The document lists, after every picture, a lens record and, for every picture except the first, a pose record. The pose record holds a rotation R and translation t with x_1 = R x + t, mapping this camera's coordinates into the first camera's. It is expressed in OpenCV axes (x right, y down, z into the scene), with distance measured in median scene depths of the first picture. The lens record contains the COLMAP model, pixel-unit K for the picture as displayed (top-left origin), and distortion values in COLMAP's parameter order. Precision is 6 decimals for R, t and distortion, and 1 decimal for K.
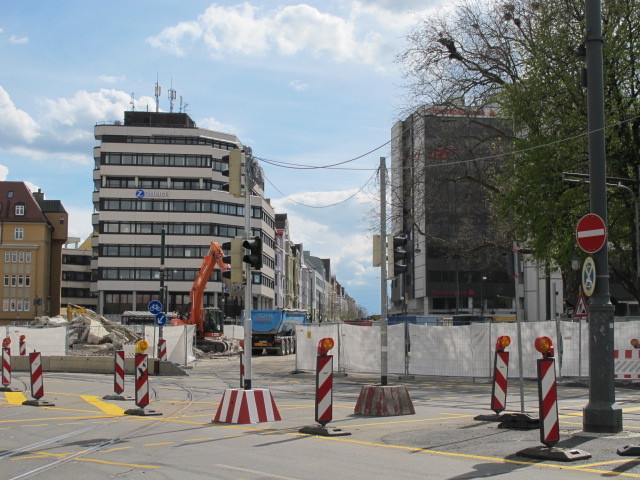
lens RADIAL K [[1037.3, 0, 319.7], [0, 1037.3, 240.5], [0, 0, 1]] dist [-0.014581, 0.000000]
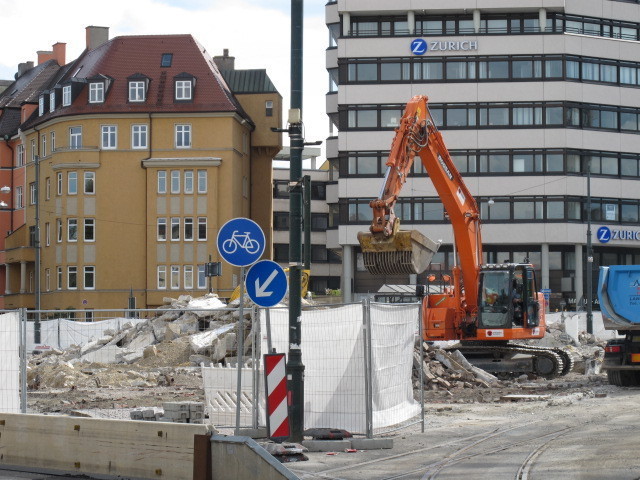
lens RADIAL K [[1872.3, 0, 320.6], [0, 1872.3, 240.2], [0, 0, 1]] dist [-0.139677, 0.000000]
pose [[0.968748, -0.021004, -0.247155, -0.001987], [0.031101, 0.998830, 0.037019, 0.011836], [0.246089, -0.043549, 0.968268, 0.130532]]
